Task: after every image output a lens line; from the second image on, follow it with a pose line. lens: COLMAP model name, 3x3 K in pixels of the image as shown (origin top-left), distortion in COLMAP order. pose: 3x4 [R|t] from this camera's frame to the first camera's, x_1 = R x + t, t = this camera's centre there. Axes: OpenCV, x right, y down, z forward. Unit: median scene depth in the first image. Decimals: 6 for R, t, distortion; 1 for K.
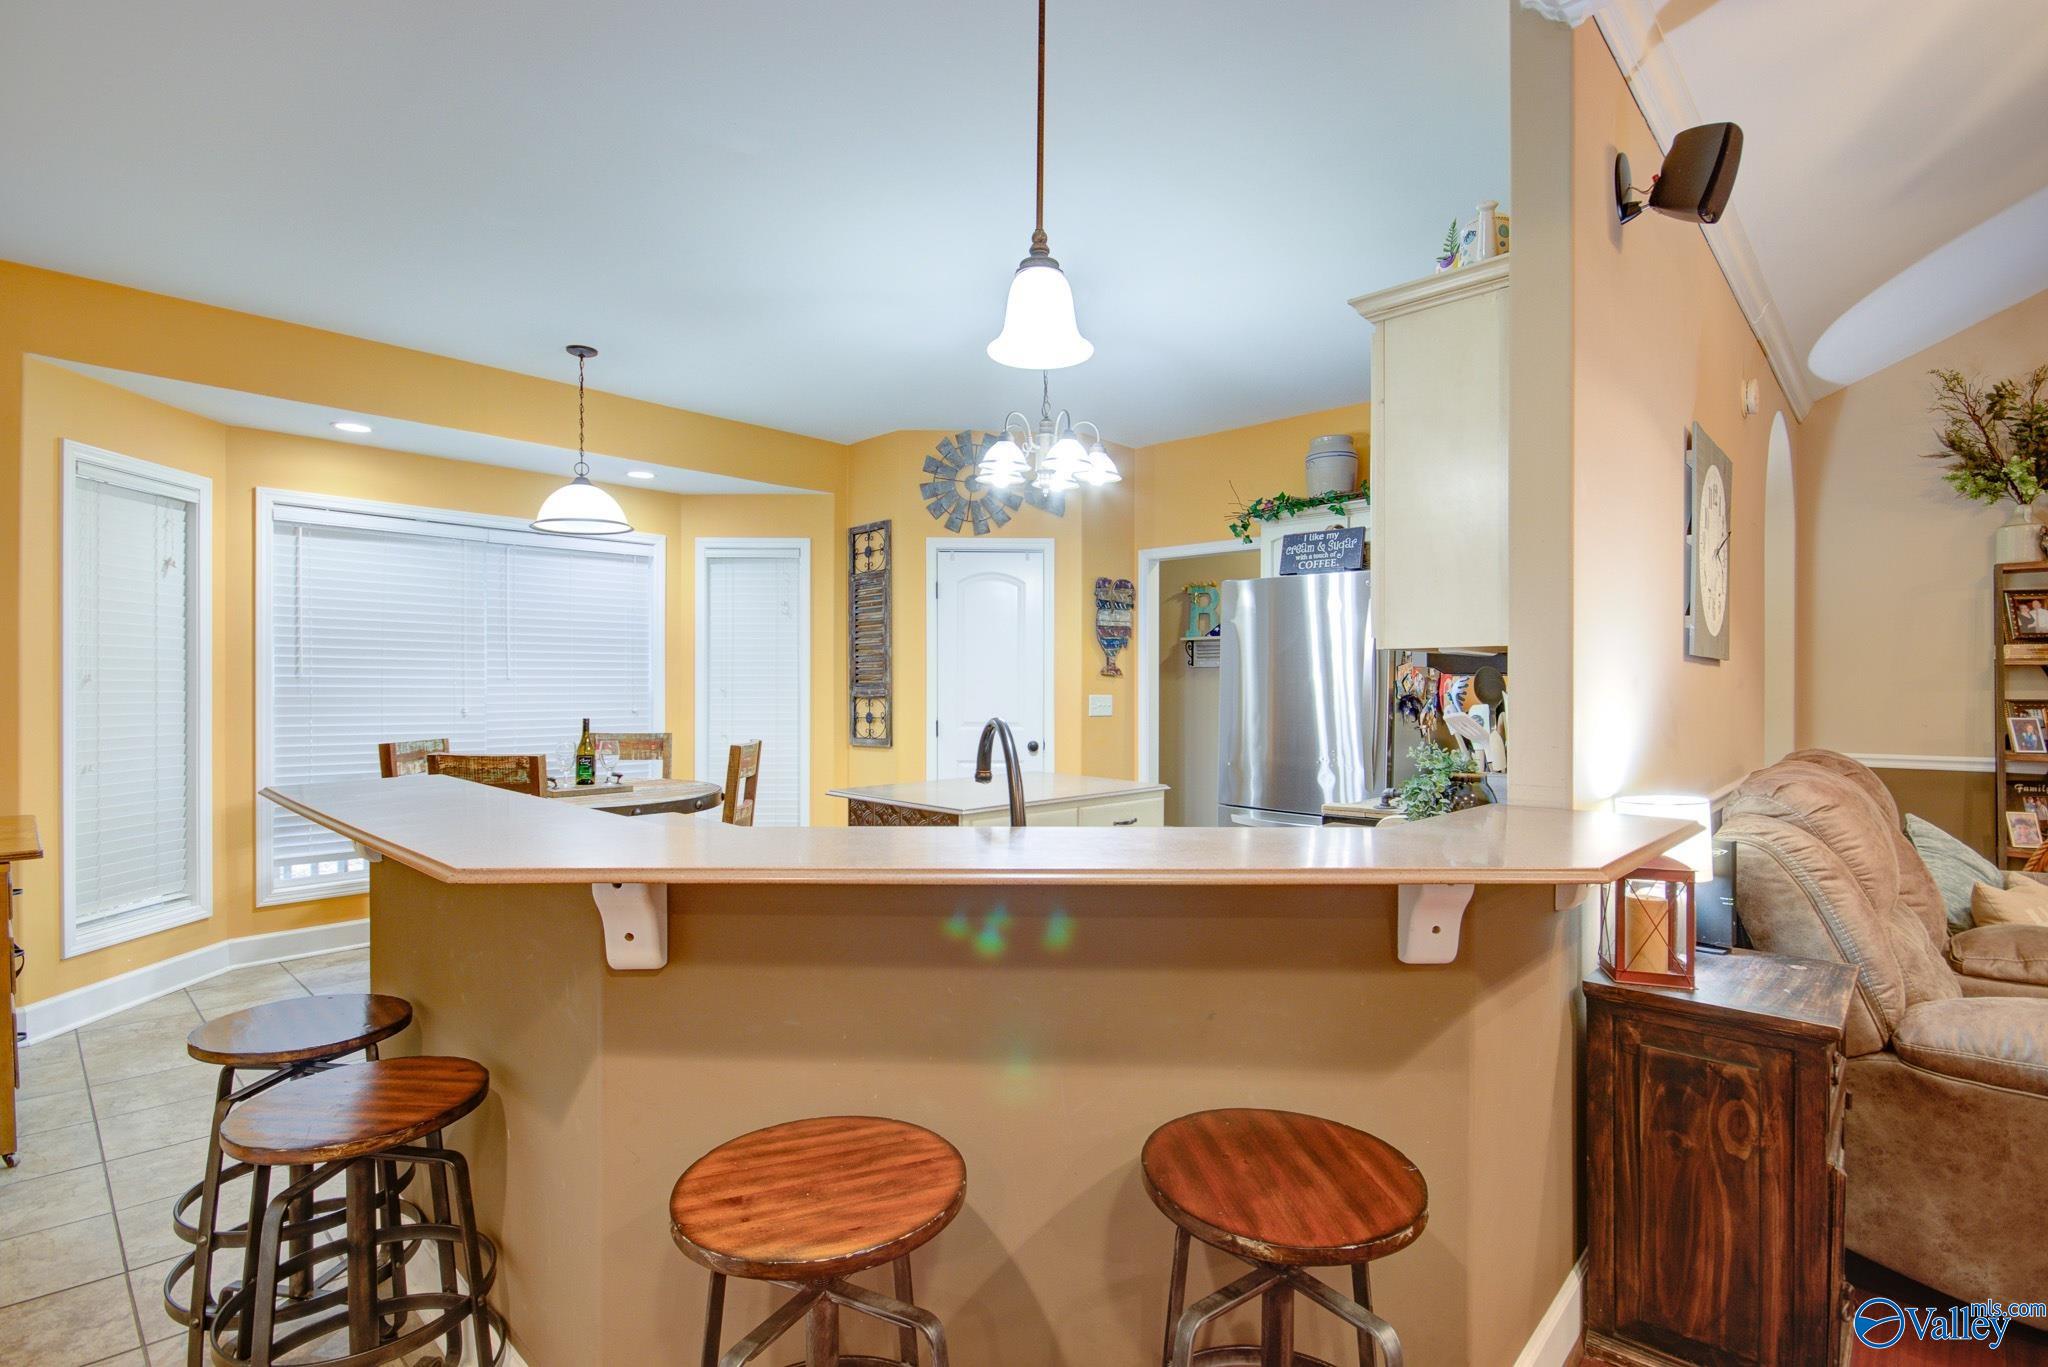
lens RADIAL K [[956.3, 0, 1033.2], [0, 956.3, 692.7], [0, 0, 1]] dist [0.000421, -0.010172]
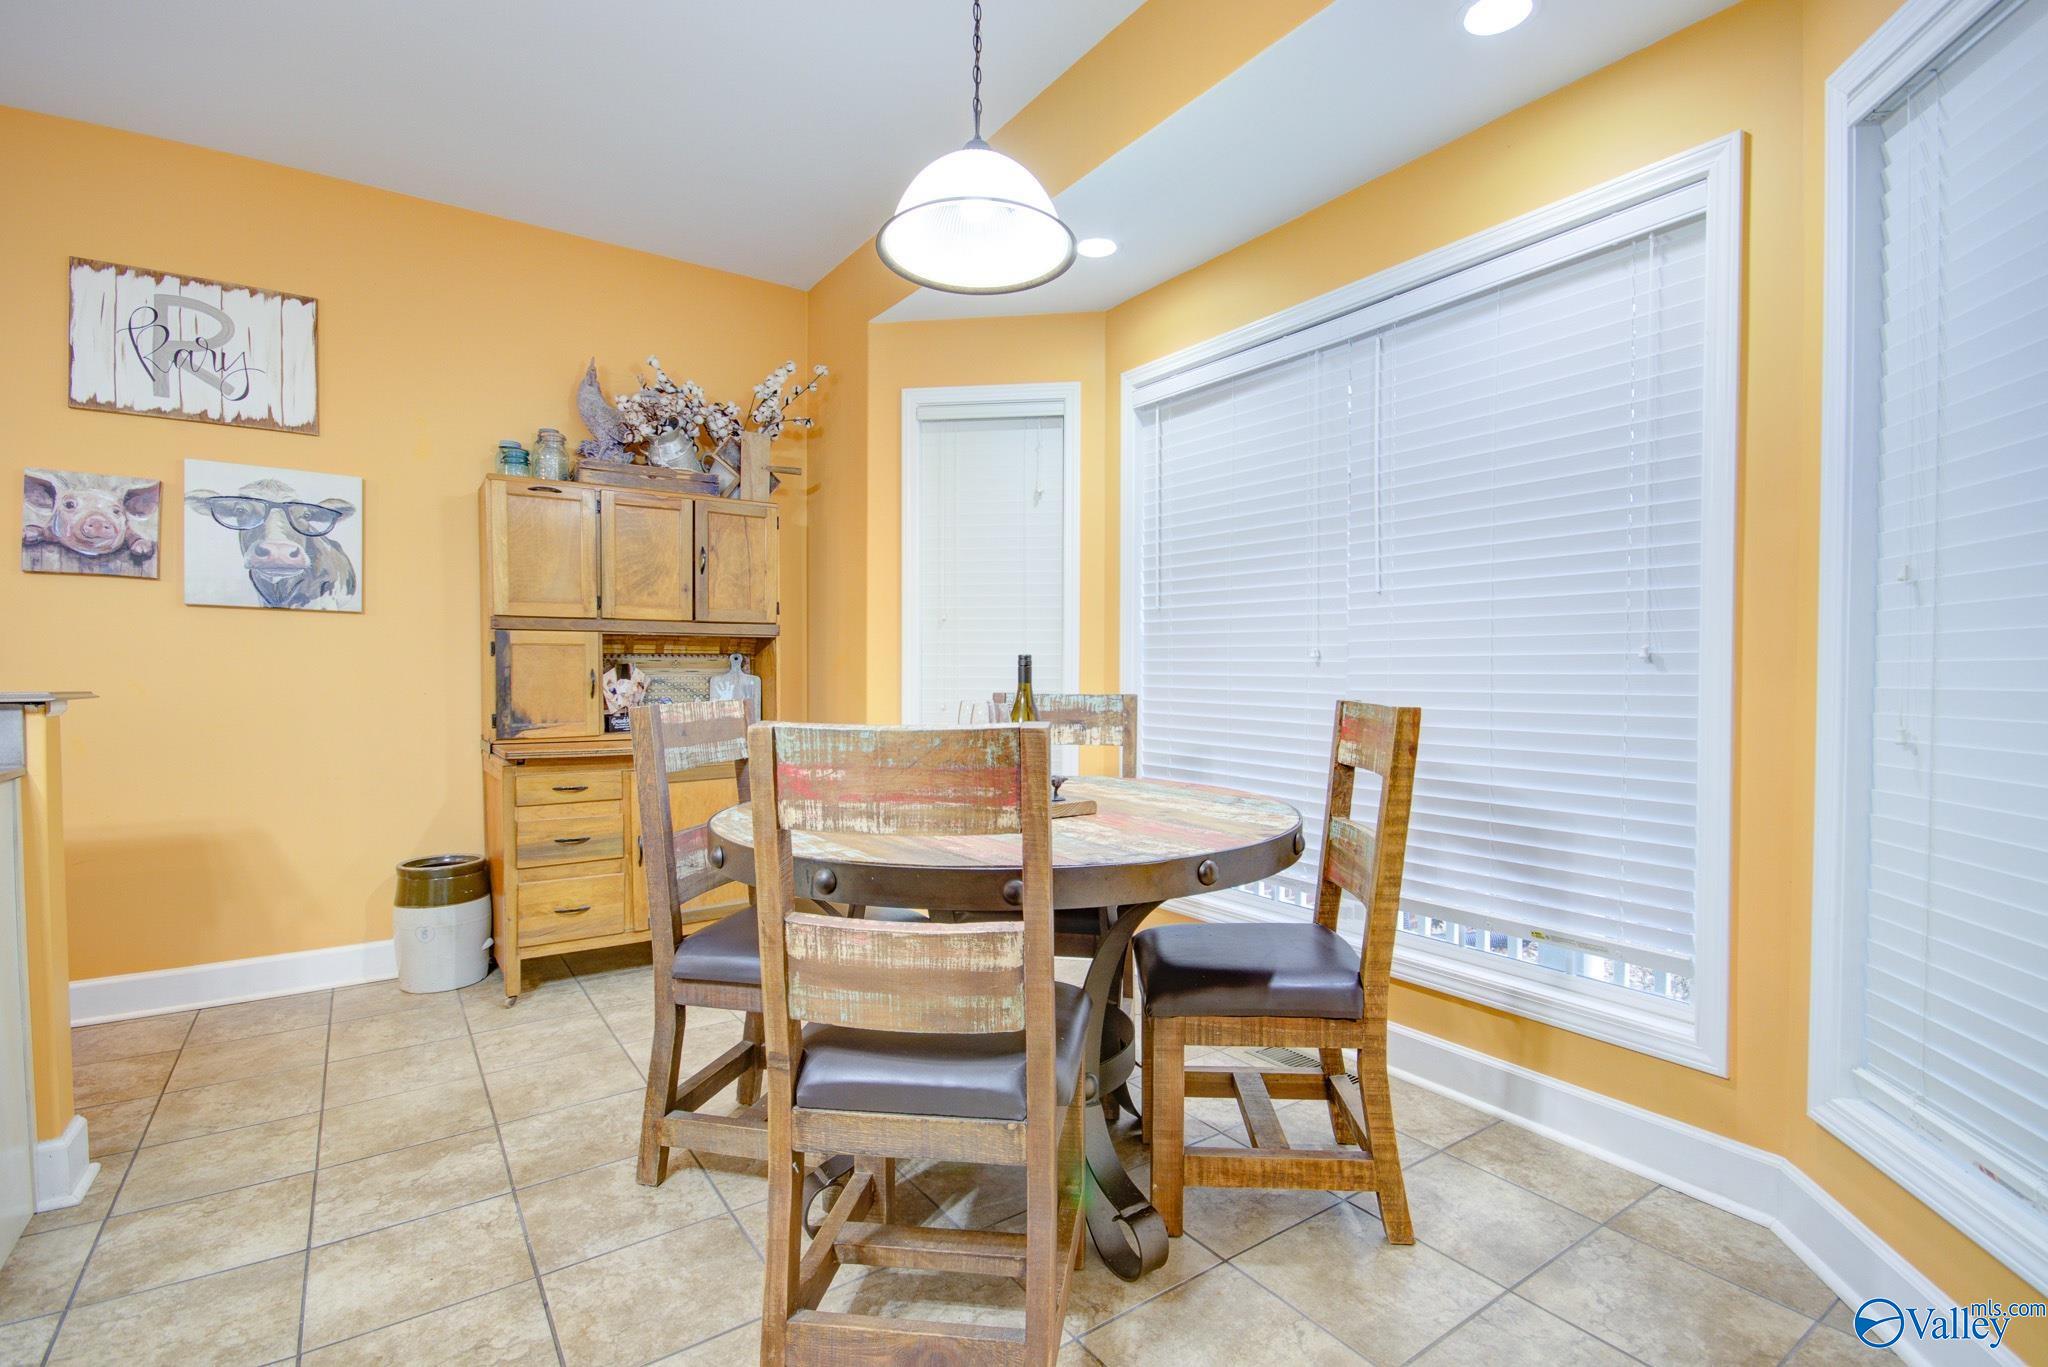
lens RADIAL K [[958.8, 0, 1050.2], [0, 958.8, 689.9], [0, 0, 1]] dist [0.009258, -0.011874]
pose [[-0.199612, 0.017444, -0.979720, -0.004340], [-0.008013, 0.999779, 0.019433, 0.032384], [0.979842, 0.011730, -0.199428, 1.020055]]
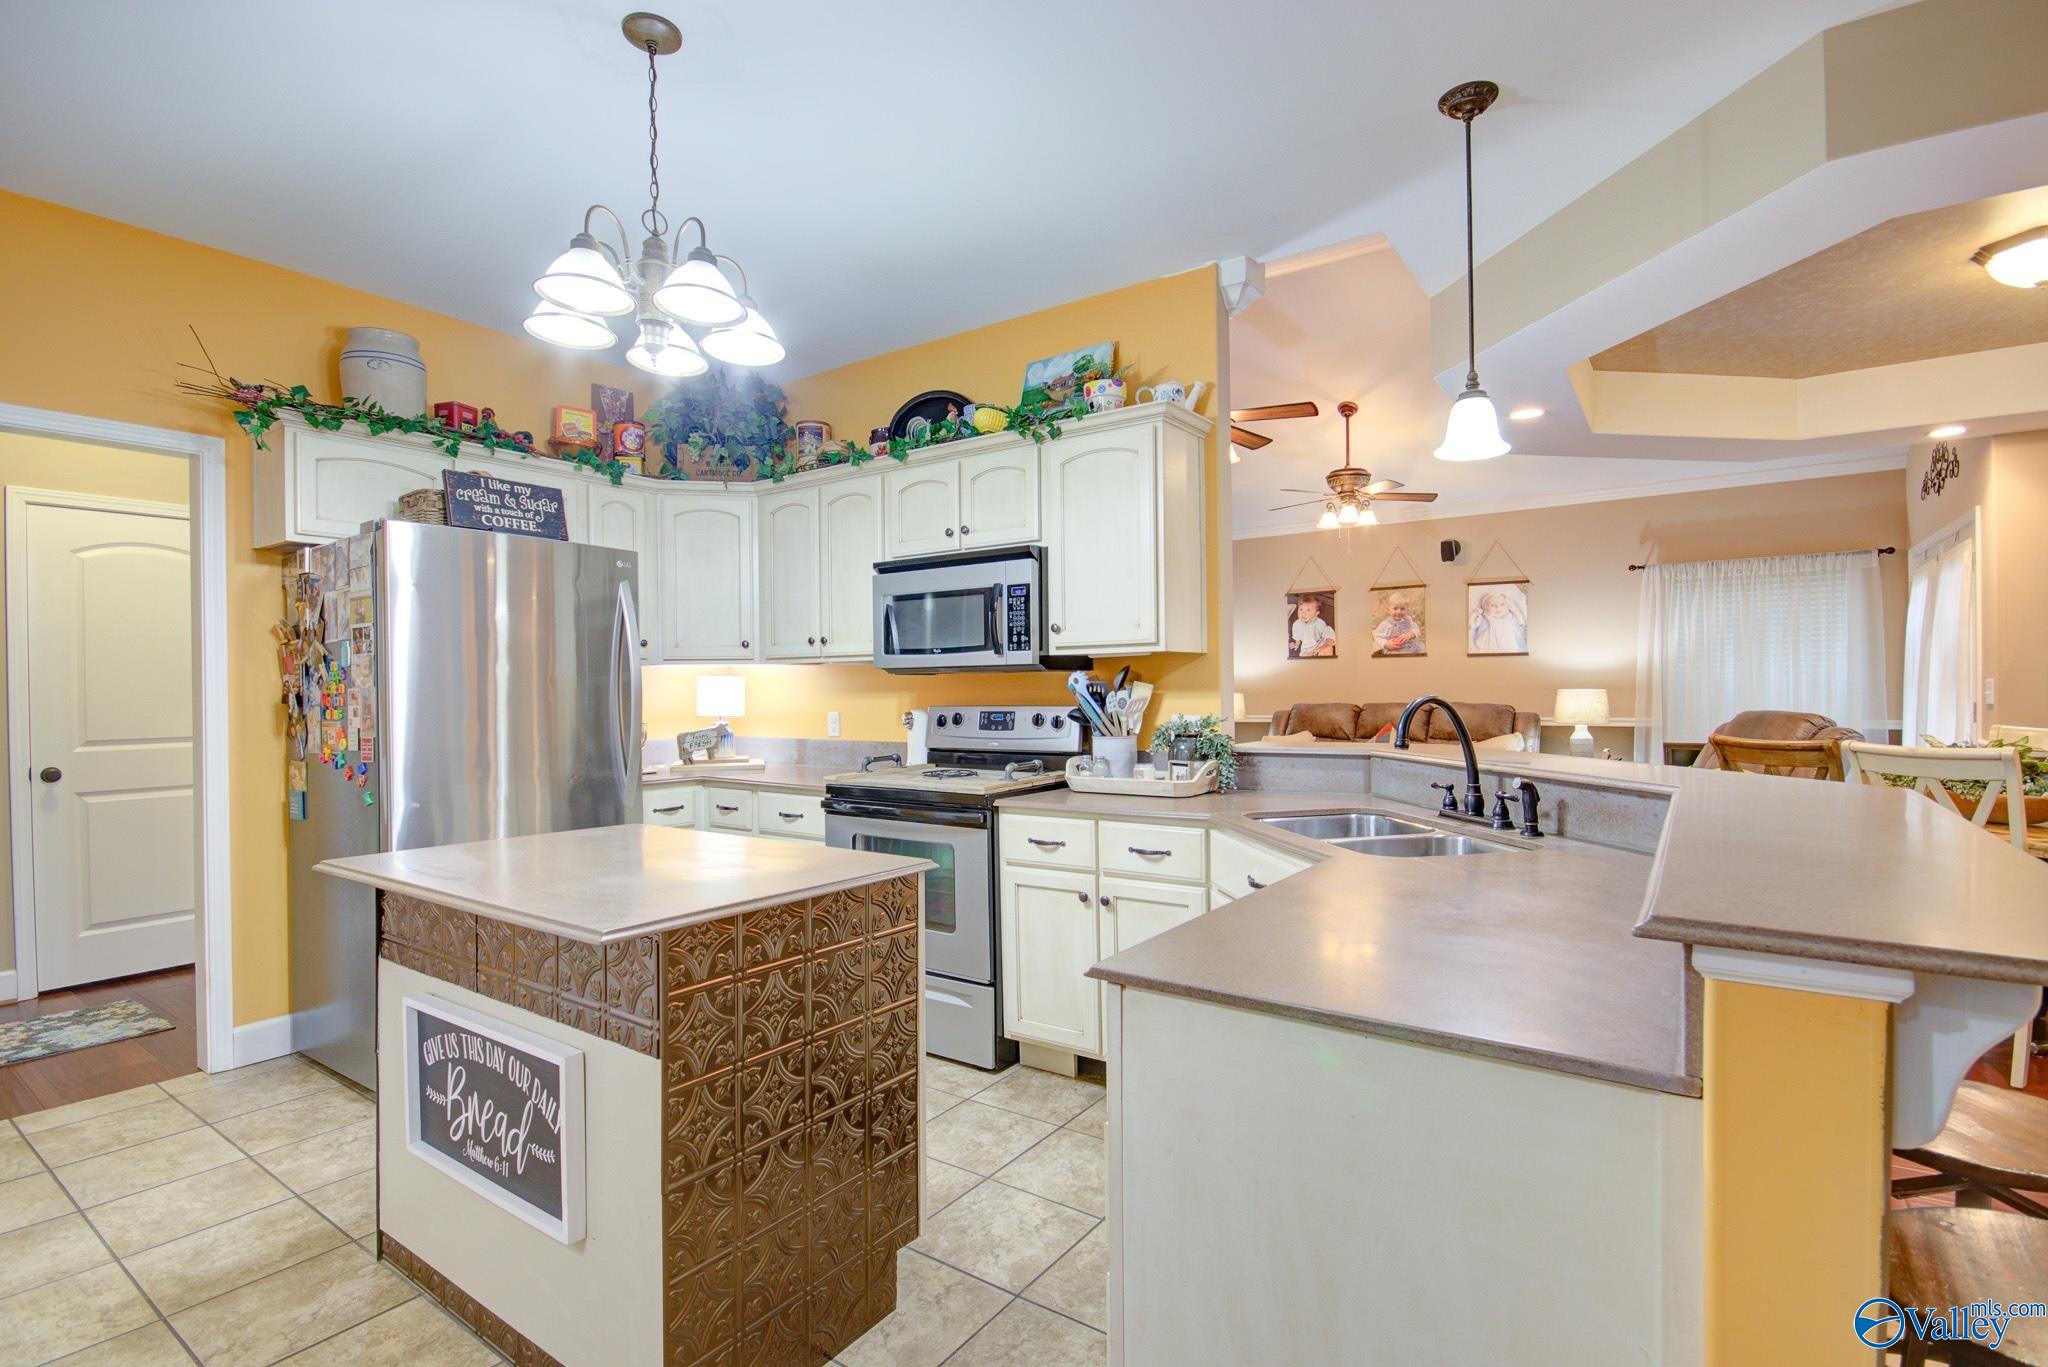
lens RADIAL K [[955.9, 0, 1040.2], [0, 955.9, 689.0], [0, 0, 1]] dist [0.002130, -0.000204]
pose [[-0.142880, -0.001958, 0.989738, -0.478607], [0.018528, 0.999818, 0.004653, 0.000730], [-0.989567, 0.019003, -0.142818, 0.651049]]
